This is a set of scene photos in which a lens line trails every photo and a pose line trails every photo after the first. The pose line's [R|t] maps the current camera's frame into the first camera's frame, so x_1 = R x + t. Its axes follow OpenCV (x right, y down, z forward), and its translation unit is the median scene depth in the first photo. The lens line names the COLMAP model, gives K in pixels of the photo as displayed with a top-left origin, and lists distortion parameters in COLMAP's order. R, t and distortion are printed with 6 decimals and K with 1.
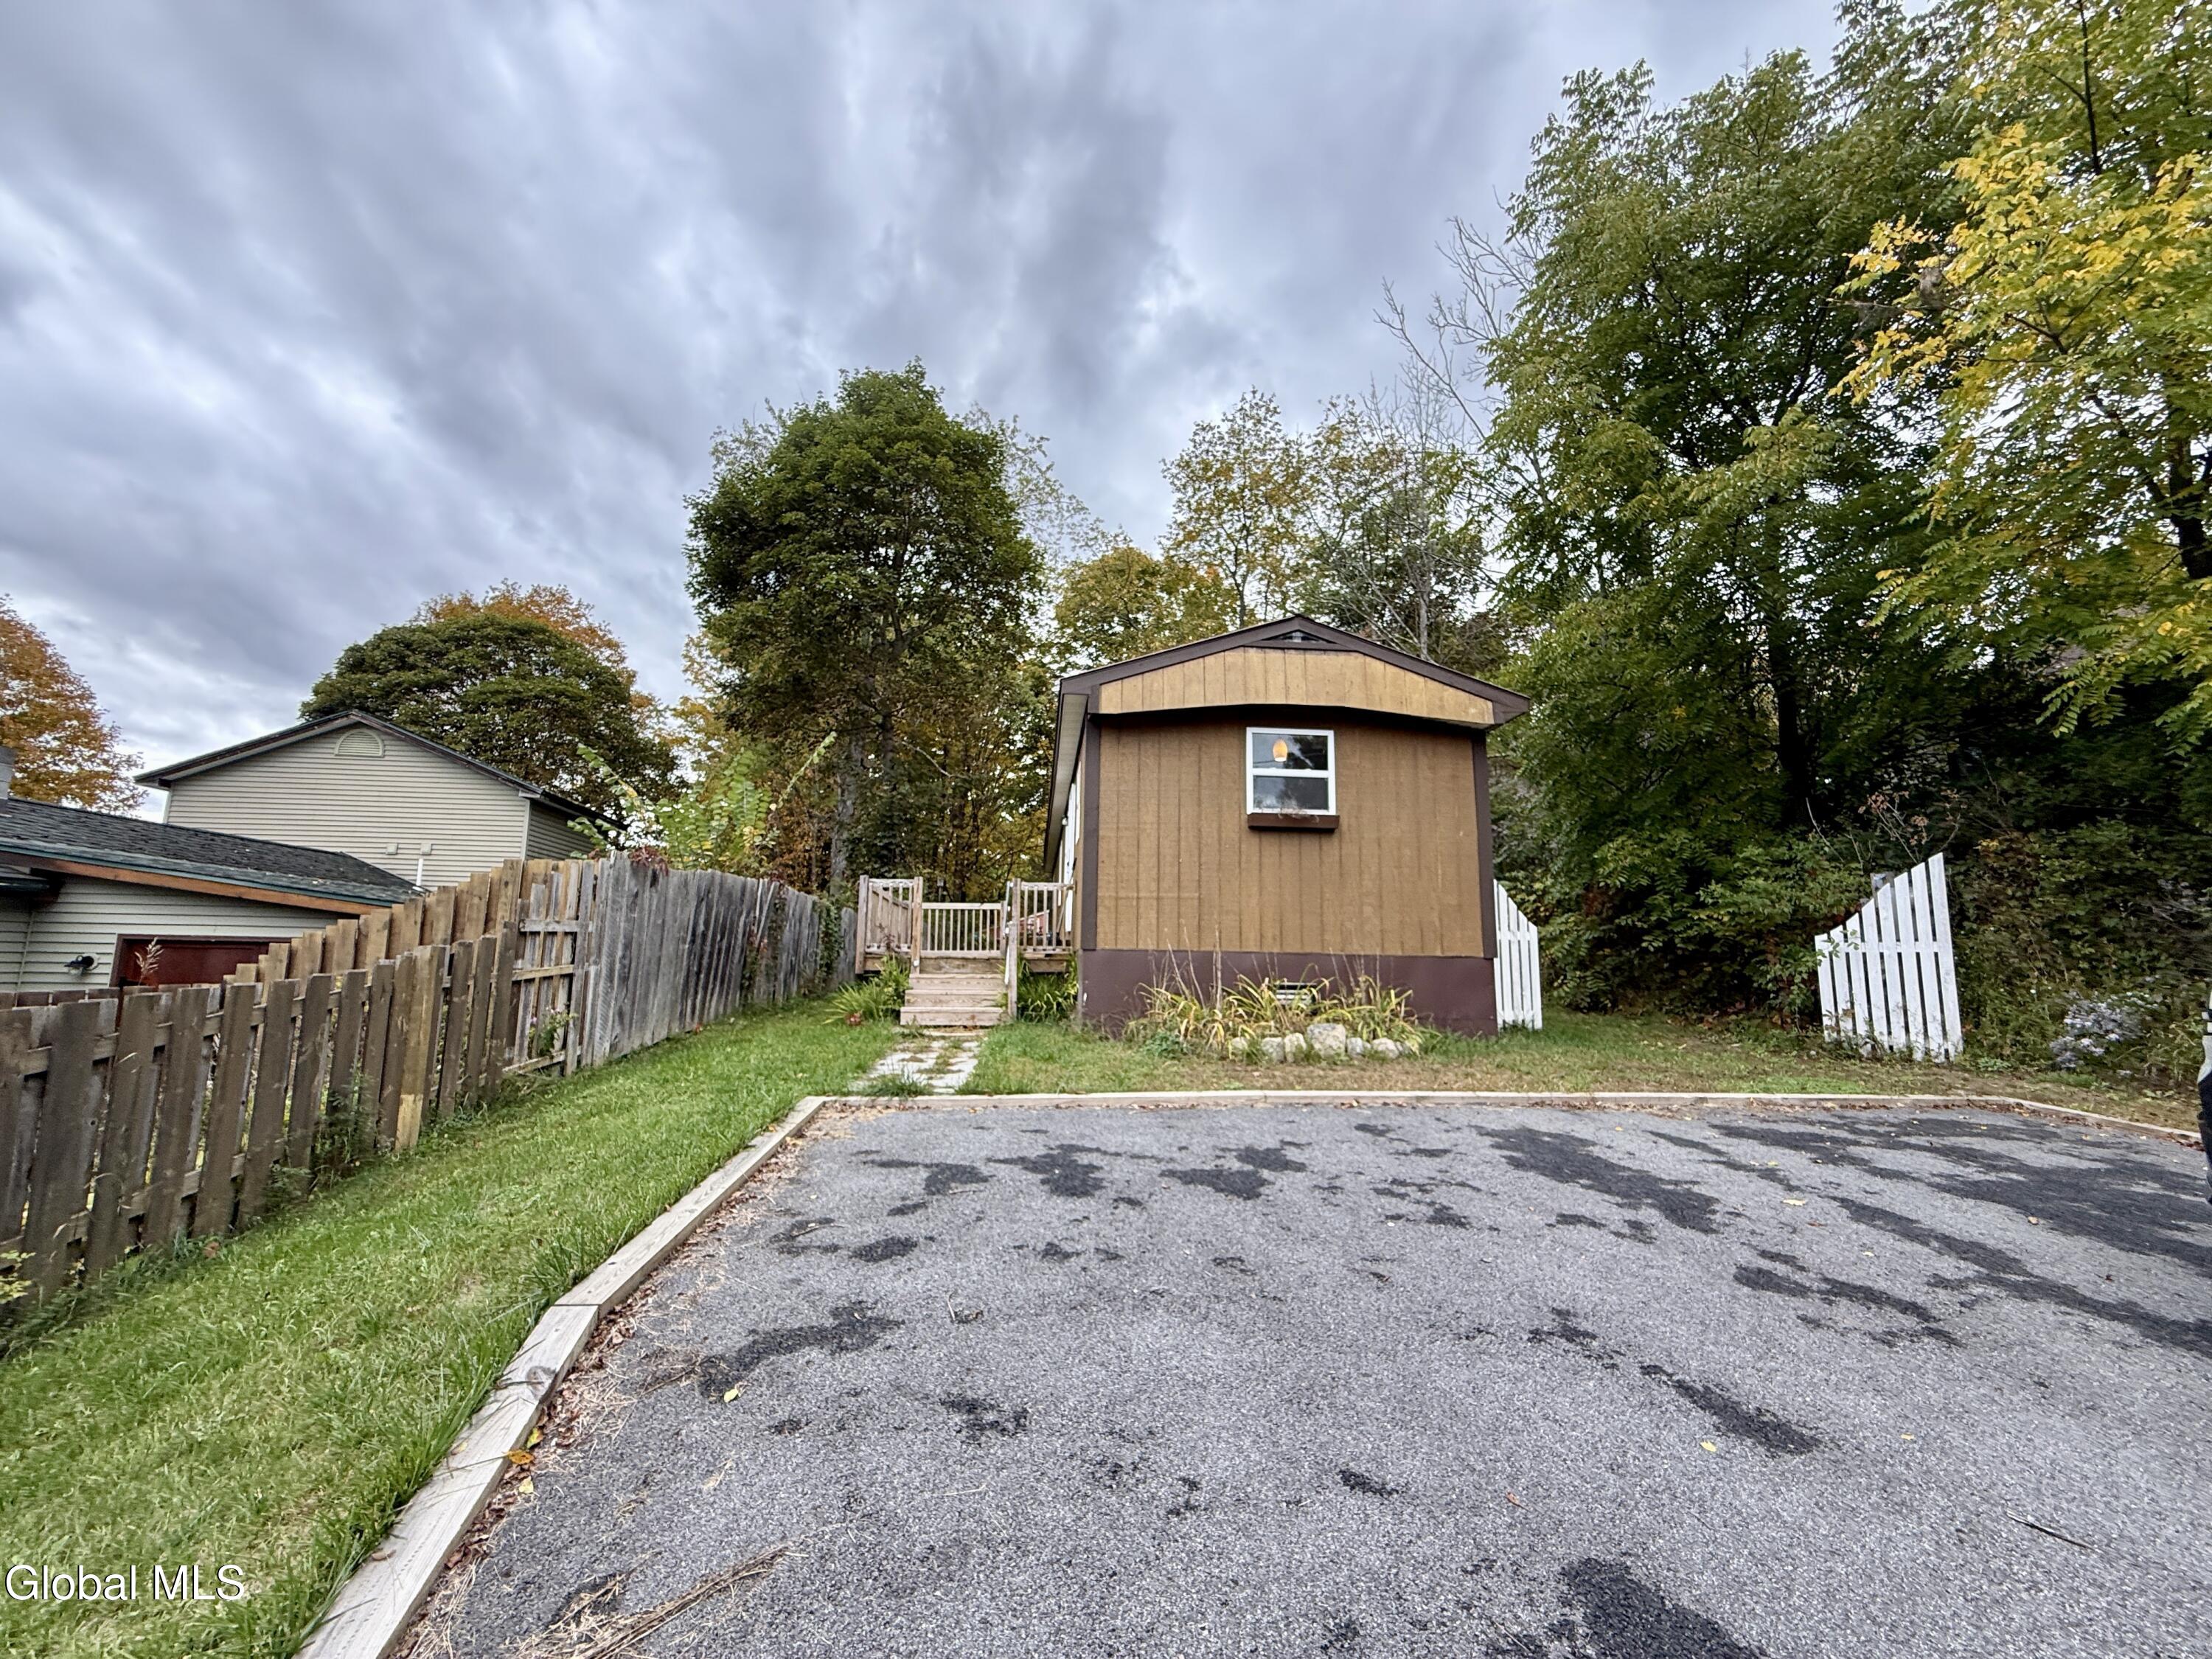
lens RADIAL K [[885.7, 0, 1103.2], [0, 885.7, 830.1], [0, 0, 1]] dist [-0.000680, -0.000131]
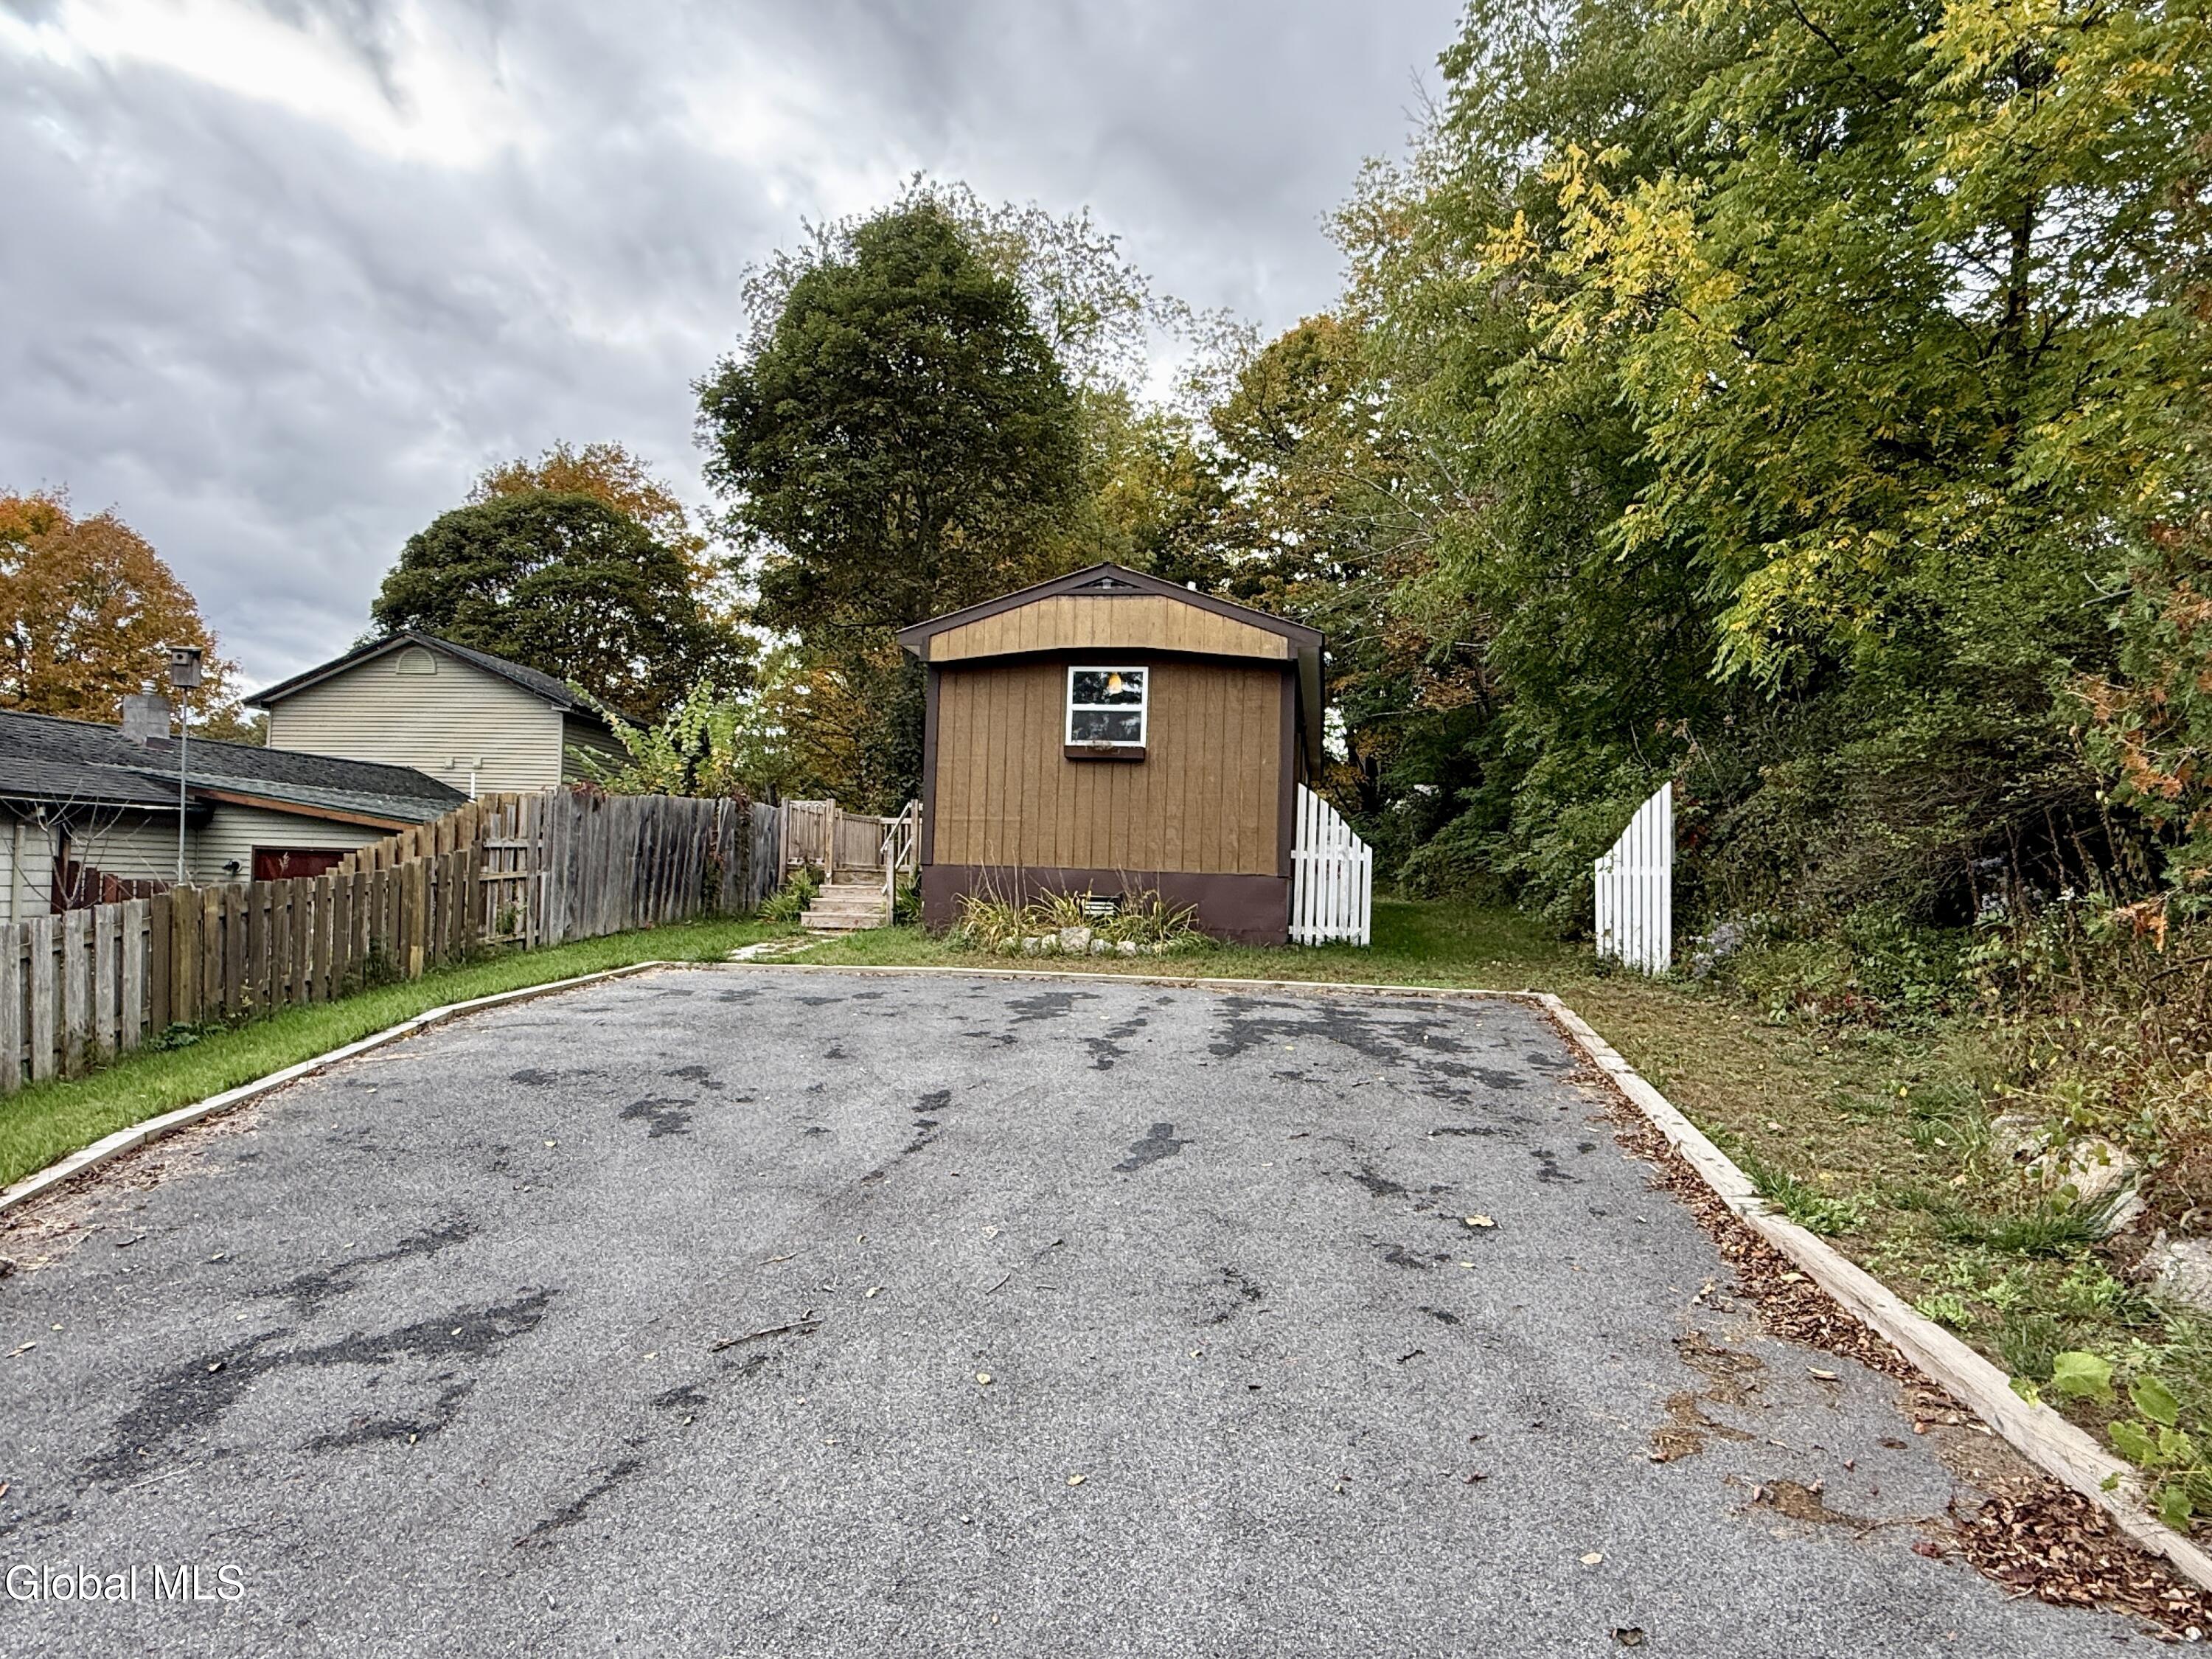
lens RADIAL K [[1301.9, 0, 1111.4], [0, 1301.9, 841.7], [0, 0, 1]] dist [-0.002044, -0.000149]
pose [[0.971645, 0.006982, -0.236339, 0.535157], [0.020030, 0.993540, 0.111701, -0.071020], [0.235593, -0.113267, 0.965229, -0.516784]]
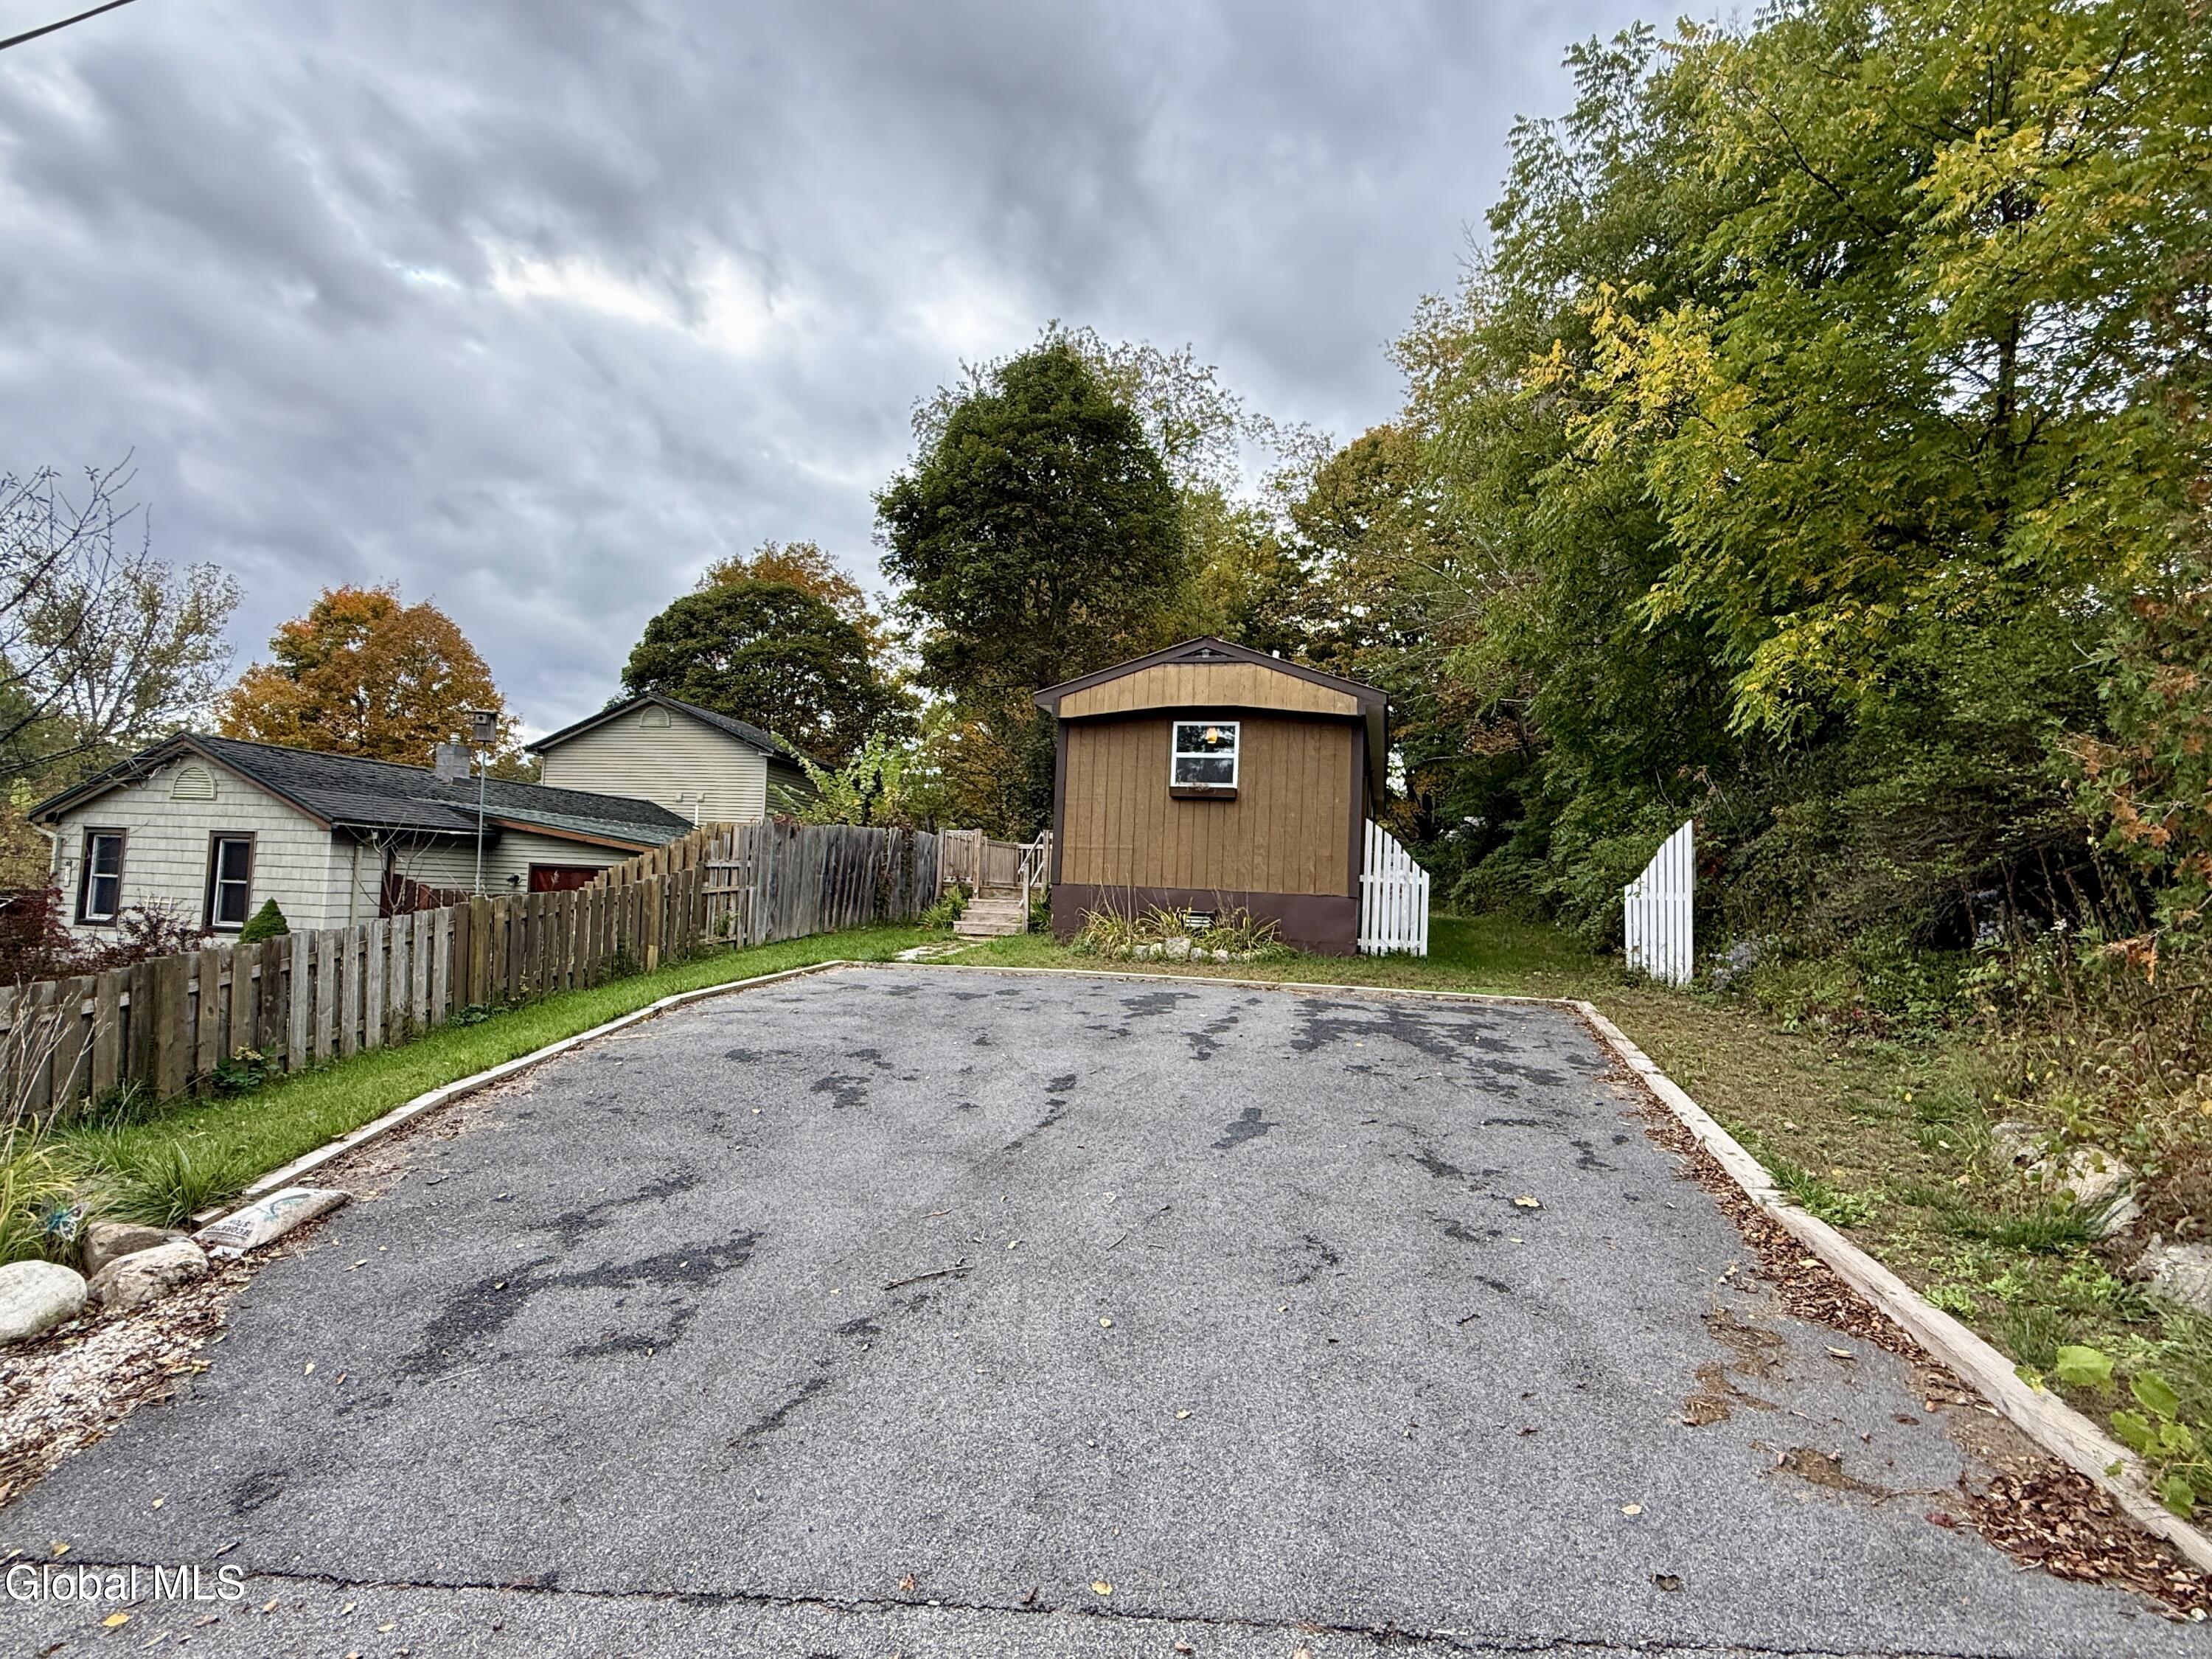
lens RADIAL K [[1078.0, 0, 1113.3], [0, 1078.0, 833.8], [0, 0, 1]] dist [-0.001731, -0.000111]
pose [[0.947880, 0.006832, -0.318554, 0.532296], [0.021162, 0.996213, 0.084336, -0.077360], [0.317924, -0.086682, 0.944145, -0.518877]]
